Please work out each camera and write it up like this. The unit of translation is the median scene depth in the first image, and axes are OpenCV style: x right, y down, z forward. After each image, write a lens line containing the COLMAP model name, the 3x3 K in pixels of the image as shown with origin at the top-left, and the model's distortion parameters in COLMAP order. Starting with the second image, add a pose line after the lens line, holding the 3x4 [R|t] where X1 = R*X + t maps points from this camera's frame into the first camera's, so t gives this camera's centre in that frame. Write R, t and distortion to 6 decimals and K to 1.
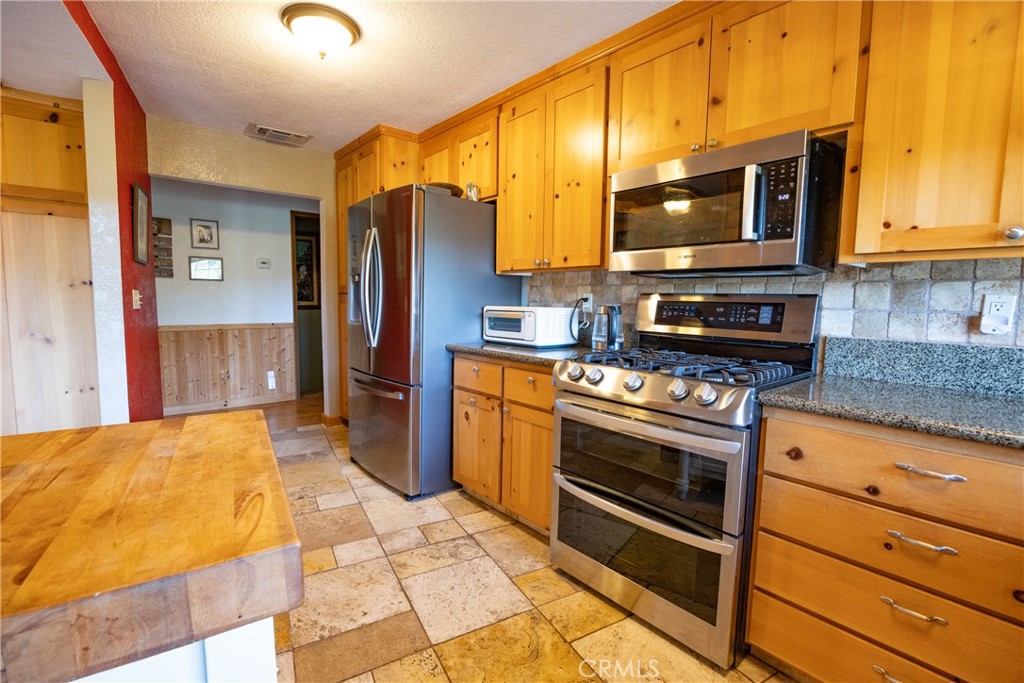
lens RADIAL K [[451.2, 0, 506.5], [0, 451.2, 339.4], [0, 0, 1]] dist [-0.000878, -0.000041]
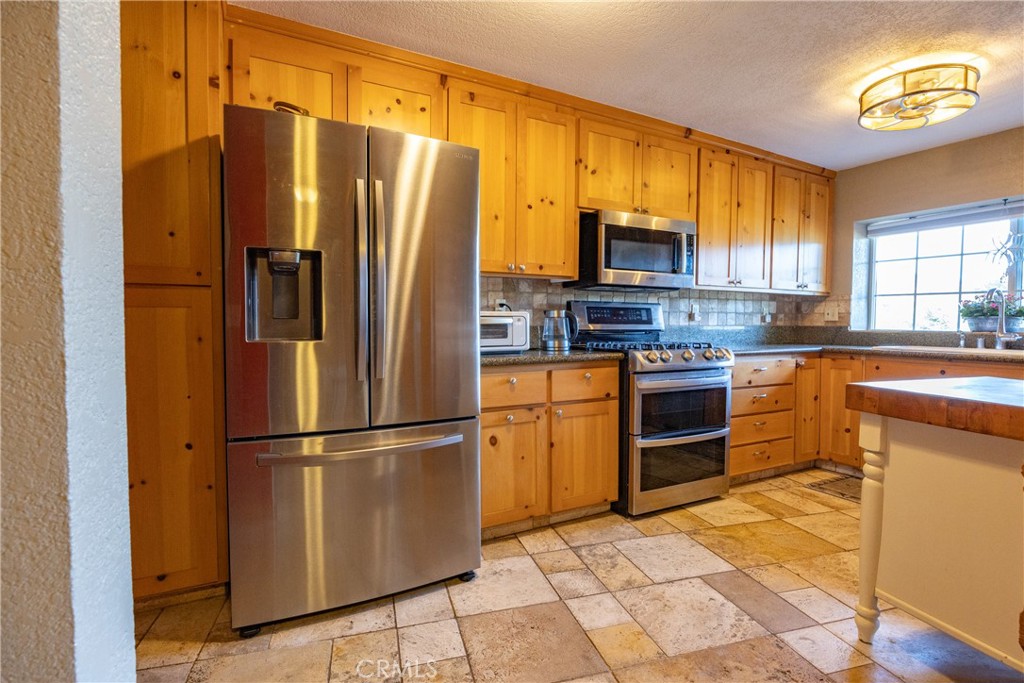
lens RADIAL K [[508.8, 0, 515.6], [0, 508.8, 339.5], [0, 0, 1]] dist [-0.004029, -0.000731]
pose [[0.218428, -0.049184, 0.974613, -1.188673], [0.086811, 0.995749, 0.030795, -0.052649], [-0.971984, 0.077881, 0.221769, 0.879793]]
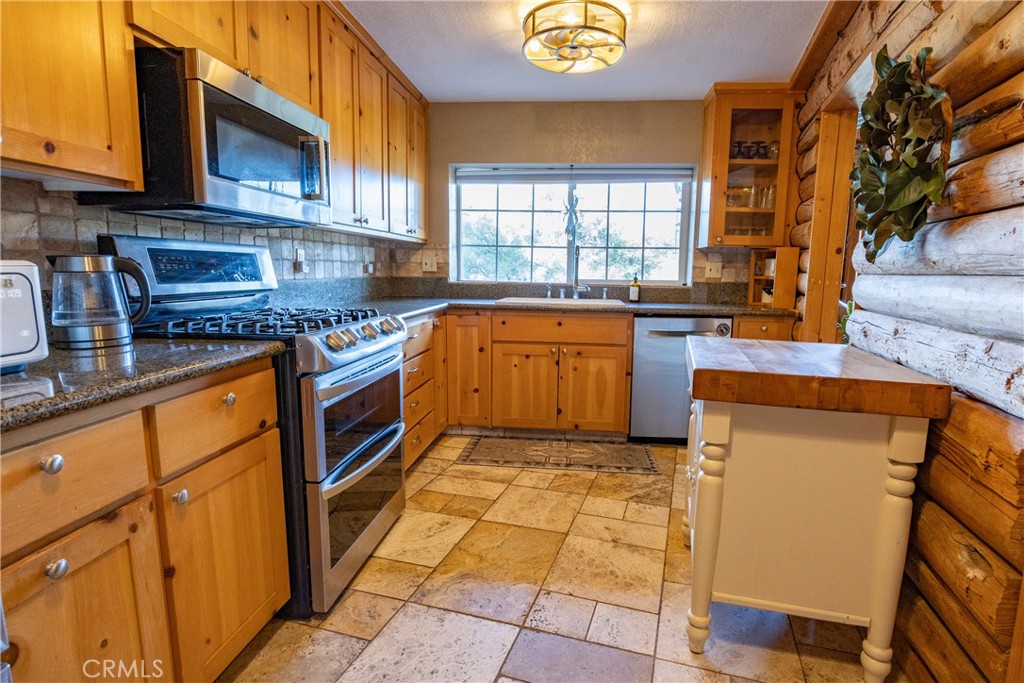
lens RADIAL K [[522.4, 0, 541.4], [0, 522.4, 341.5], [0, 0, 1]] dist [-0.010314, 0.000379]
pose [[-0.697919, -0.126967, 0.704833, -0.623025], [0.036422, 0.976594, 0.211986, -0.092589], [-0.715250, 0.173620, -0.676959, 1.130799]]
